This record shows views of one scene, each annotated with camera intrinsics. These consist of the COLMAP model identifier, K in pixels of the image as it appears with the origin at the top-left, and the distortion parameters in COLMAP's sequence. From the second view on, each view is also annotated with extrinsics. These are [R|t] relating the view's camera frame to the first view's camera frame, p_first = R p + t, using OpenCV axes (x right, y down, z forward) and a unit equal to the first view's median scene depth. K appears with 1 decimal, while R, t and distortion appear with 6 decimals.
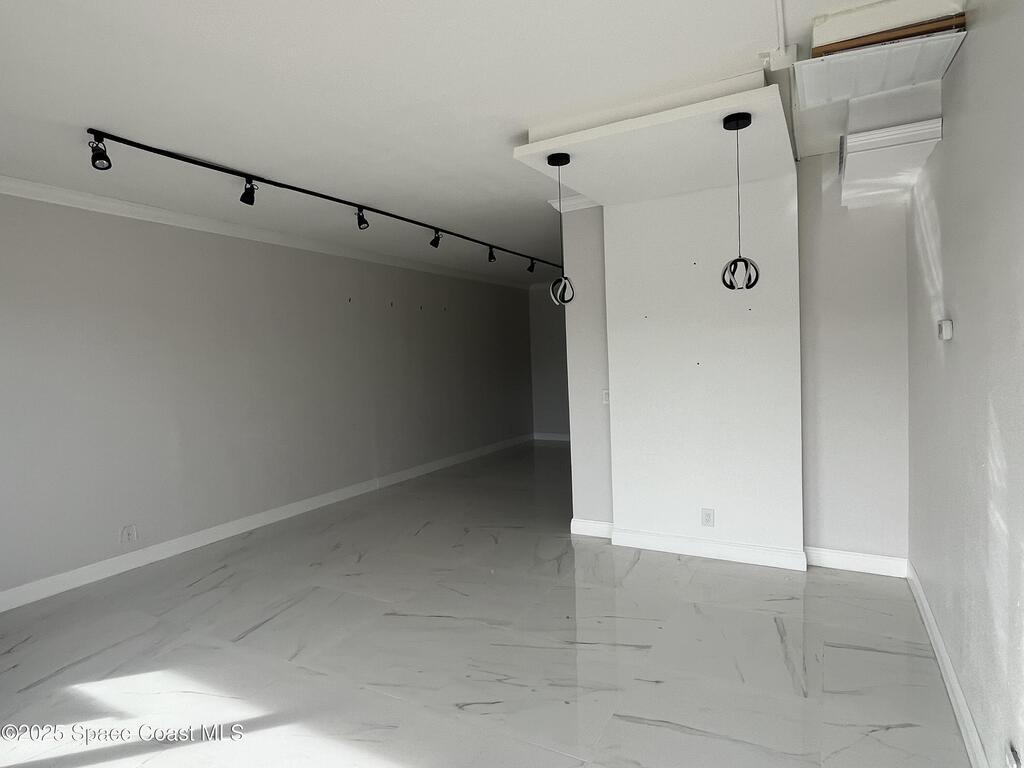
lens RADIAL K [[571.1, 0, 512.2], [0, 571.1, 361.0], [0, 0, 1]] dist [-0.000908, -0.000135]
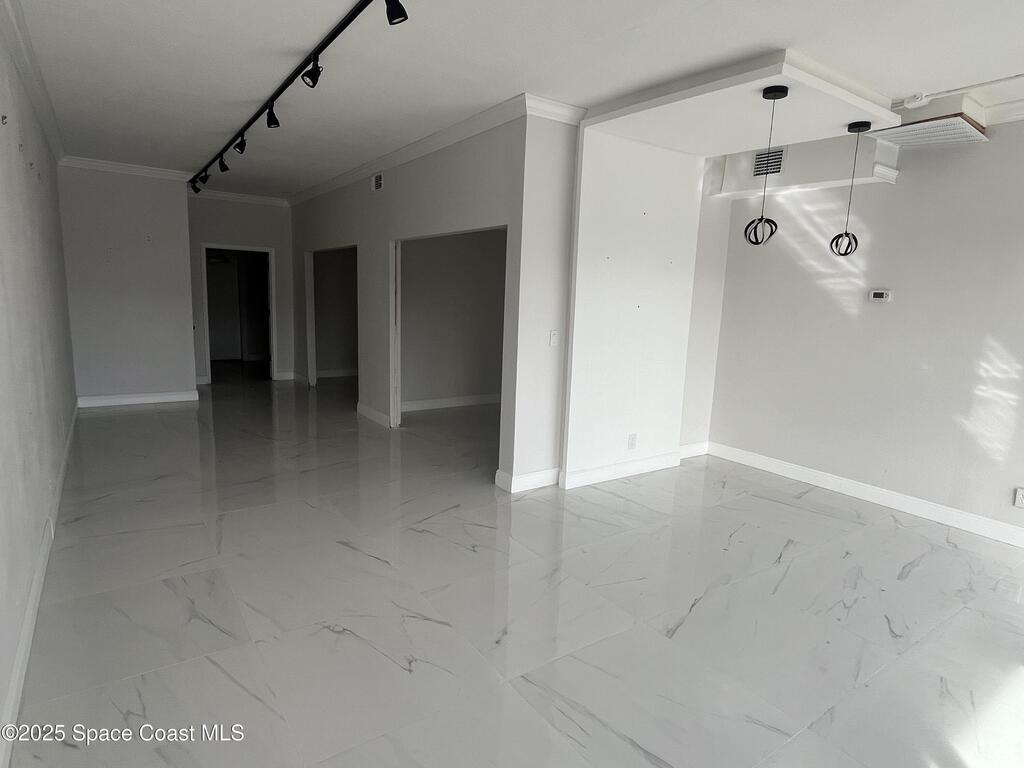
lens RADIAL K [[570.6, 0, 512.0], [0, 570.6, 384.0], [0, 0, 1]] dist [0.000989, 0.000440]
pose [[0.434914, -0.094489, 0.895501, -0.997172], [-0.047732, 0.990662, 0.127712, 0.029747], [-0.899206, -0.098288, 0.426343, 0.940978]]
